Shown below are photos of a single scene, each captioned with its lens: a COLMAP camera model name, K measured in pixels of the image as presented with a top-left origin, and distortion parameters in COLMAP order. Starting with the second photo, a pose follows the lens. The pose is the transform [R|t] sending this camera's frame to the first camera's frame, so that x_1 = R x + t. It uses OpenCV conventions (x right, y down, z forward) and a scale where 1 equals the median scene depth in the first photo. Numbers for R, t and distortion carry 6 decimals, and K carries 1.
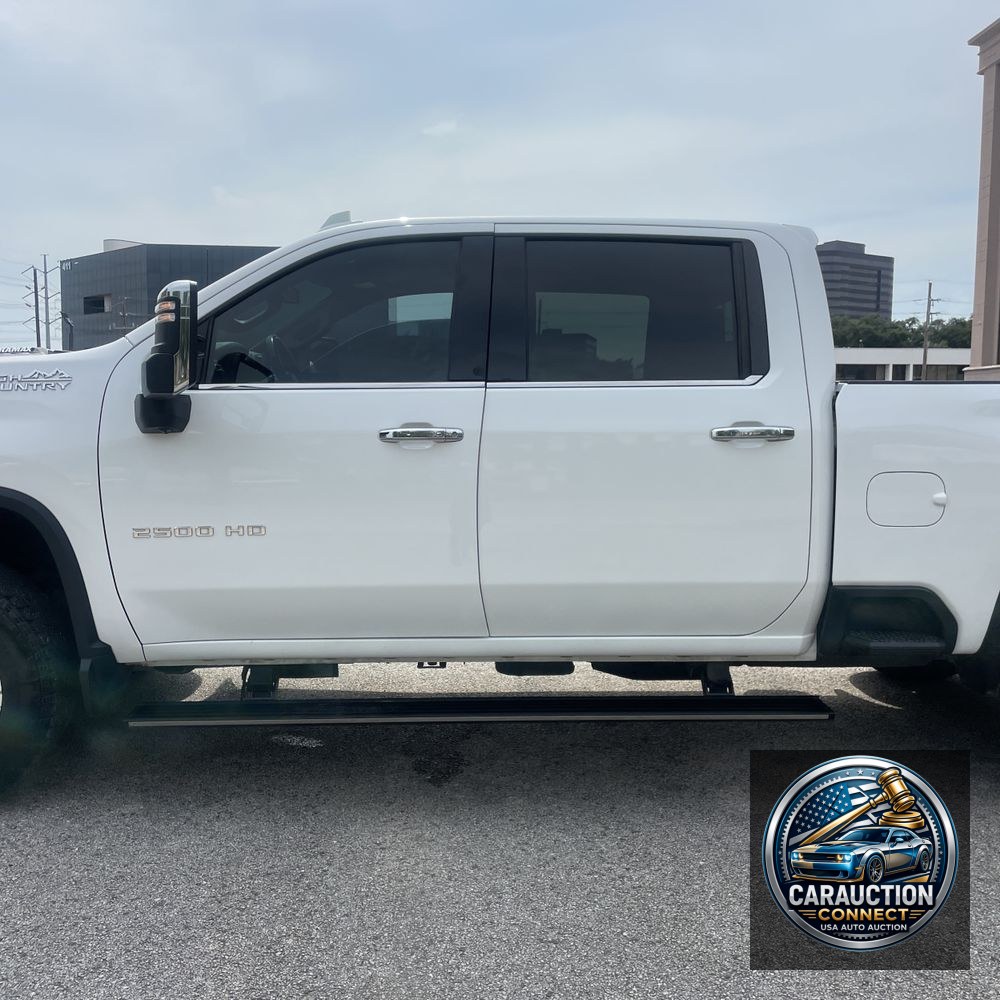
lens RADIAL K [[1018.9, 0, 510.3], [0, 1018.9, 484.3], [0, 0, 1]] dist [0.107089, -0.149354]
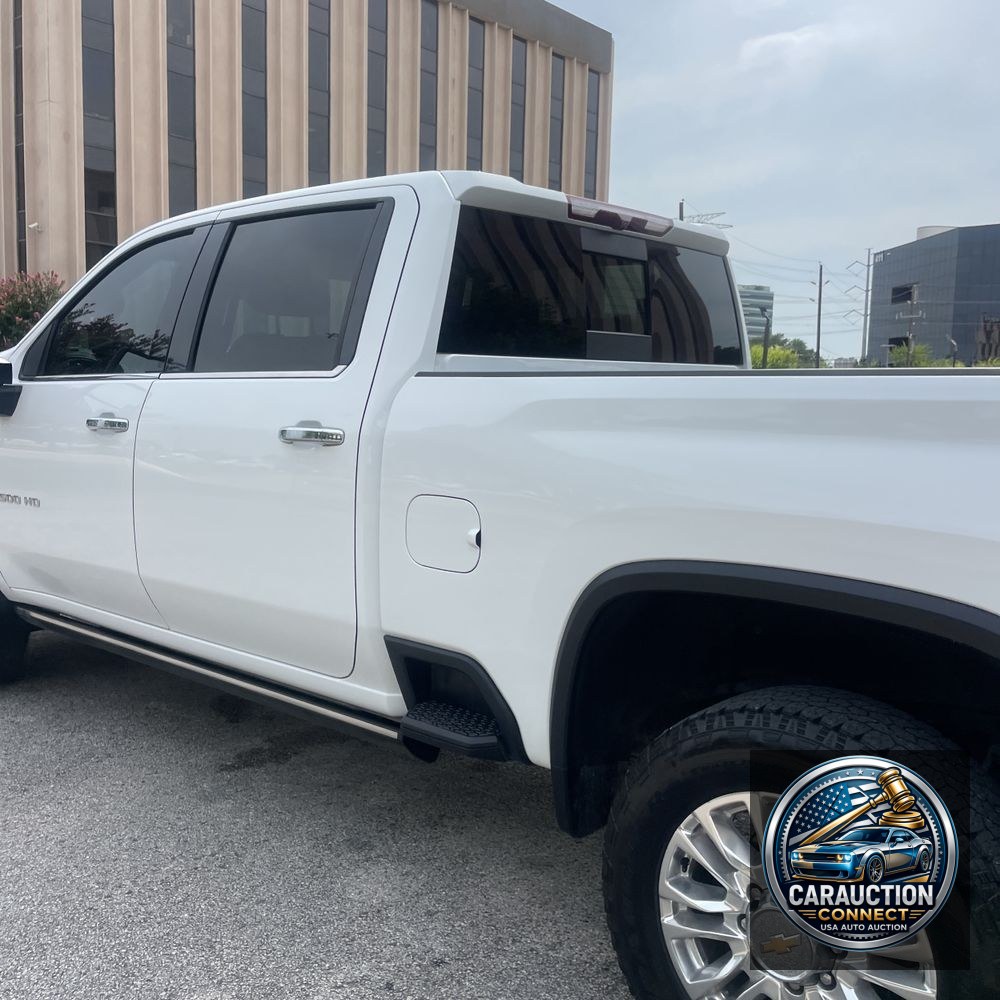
lens RADIAL K [[1021.6, 0, 493.2], [0, 1021.6, 479.7], [0, 0, 1]] dist [0.104584, -0.156046]
pose [[0.722504, 0.067464, -0.688068, 0.449734], [-0.063894, 0.997484, 0.030710, -0.023864], [0.688408, 0.021776, 0.724996, 0.245442]]
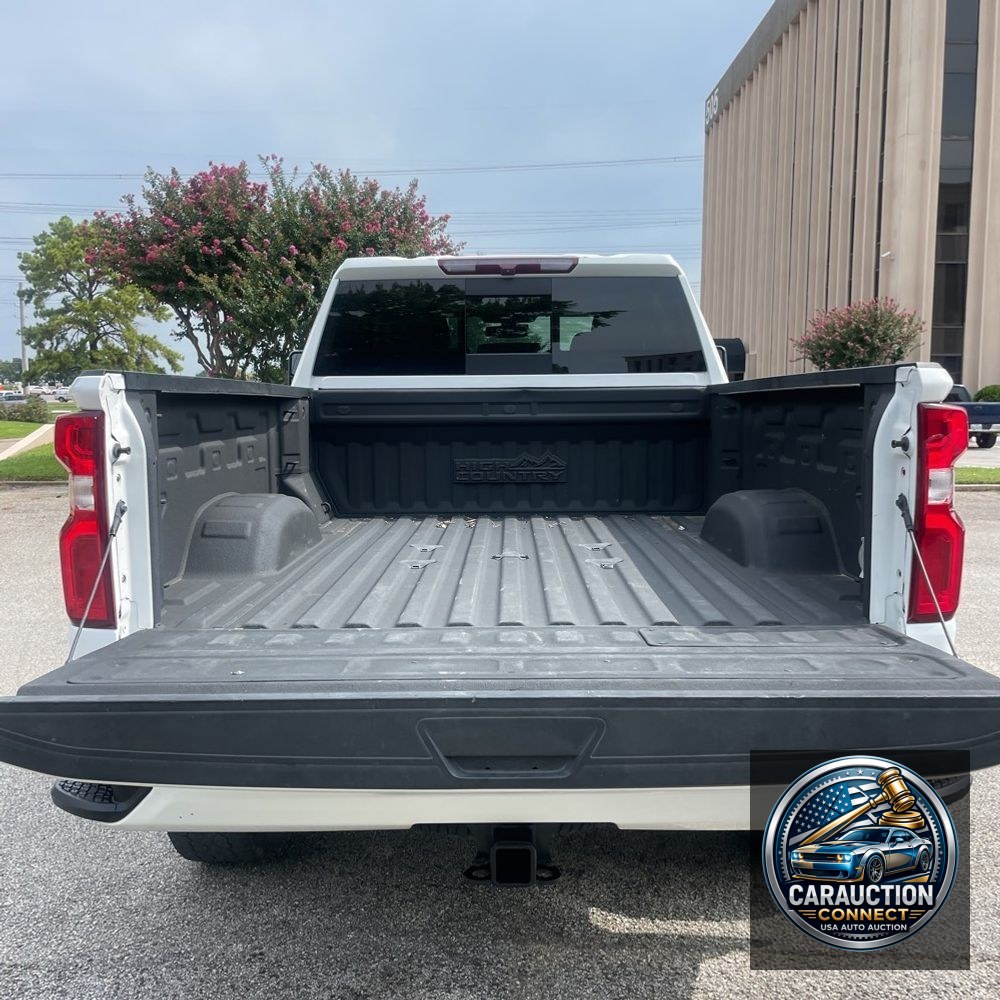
lens RADIAL K [[1014.5, 0, 499.8], [0, 1014.5, 491.1], [0, 0, 1]] dist [0.100131, -0.156920]
pose [[-0.040119, 0.081873, -0.995835, 0.784588], [-0.072482, 0.993773, 0.084624, -0.048871], [0.996562, 0.075575, -0.033935, 0.646069]]
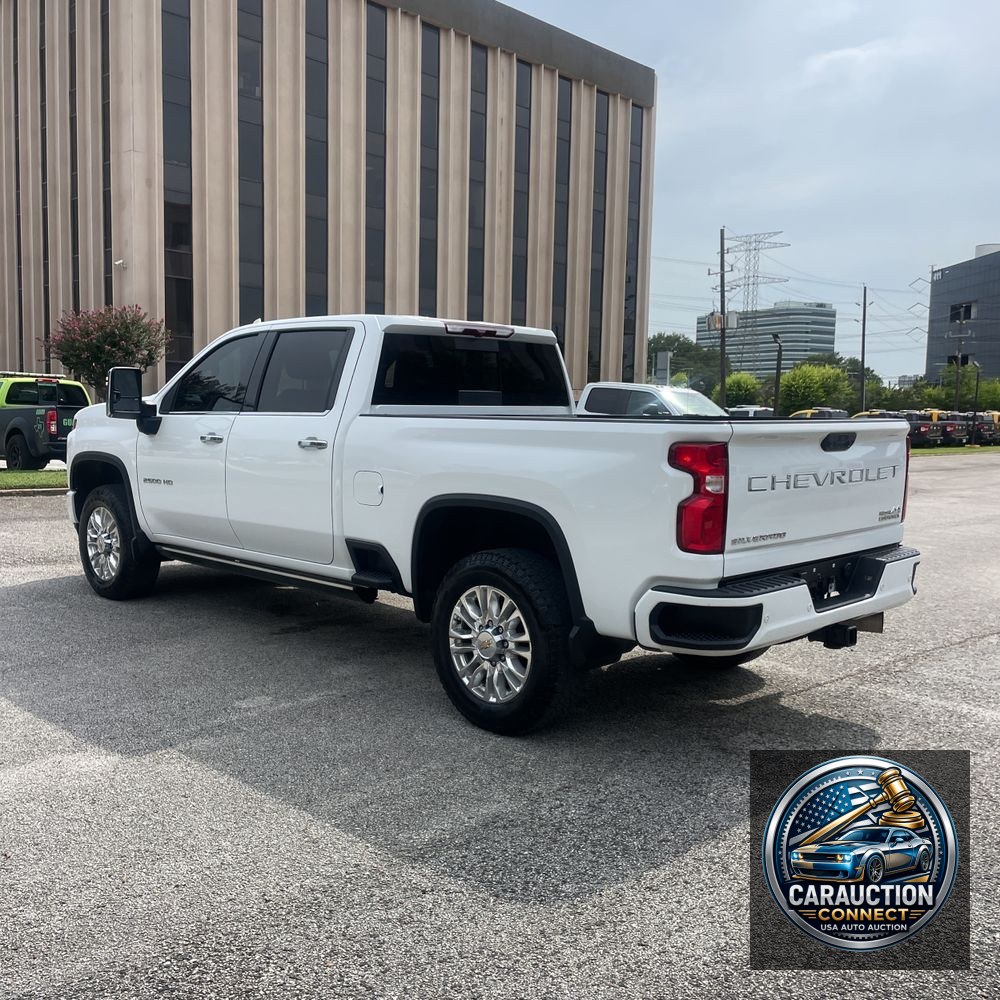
lens RADIAL K [[1014.5, 0, 499.8], [0, 1014.5, 491.1], [0, 0, 1]] dist [0.100131, -0.156920]
pose [[0.685372, 0.066295, -0.725169, 0.826605], [-0.066377, 0.997389, 0.028447, -0.019784], [0.725161, 0.028638, 0.687983, 0.030168]]
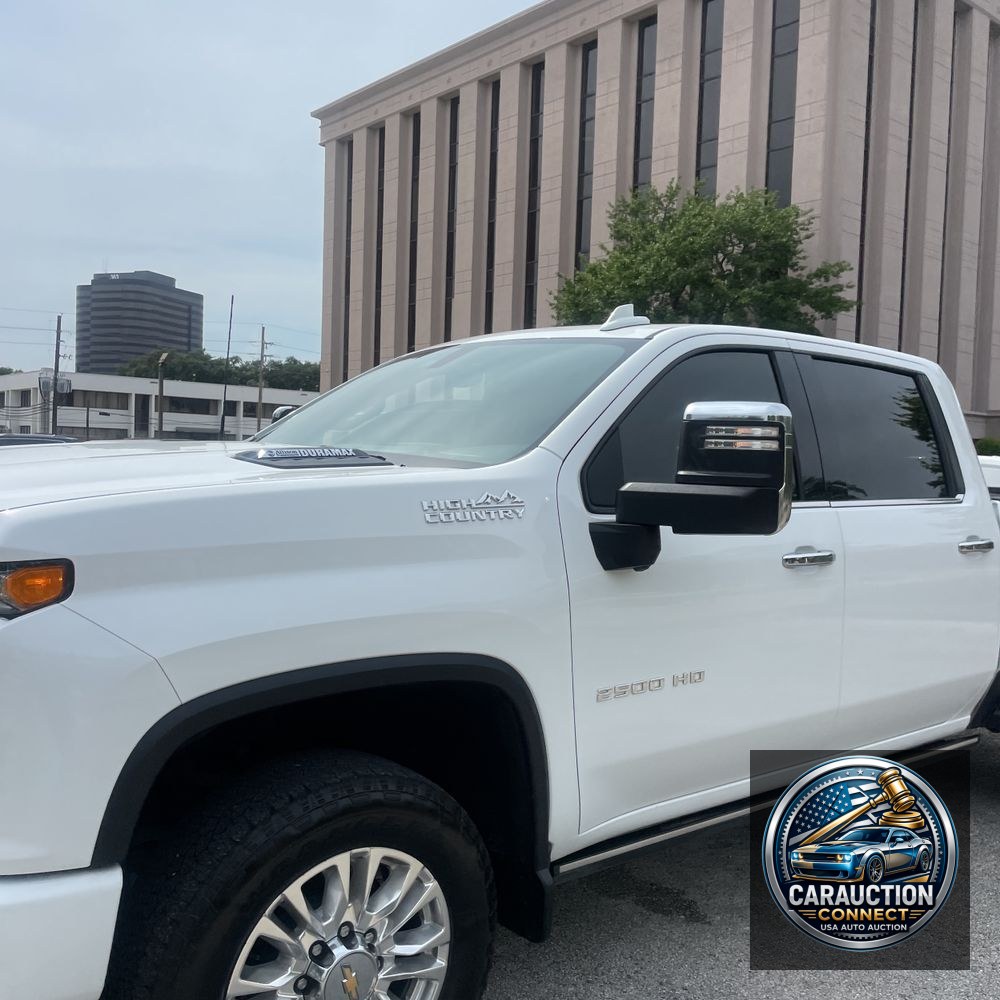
lens RADIAL K [[1014.5, 0, 499.8], [0, 1014.5, 491.1], [0, 0, 1]] dist [0.100131, -0.156920]
pose [[0.799951, 0.002200, 0.600061, -0.435946], [0.010857, 0.999777, -0.018140, -0.047730], [-0.599967, 0.021026, 0.799749, 0.196889]]
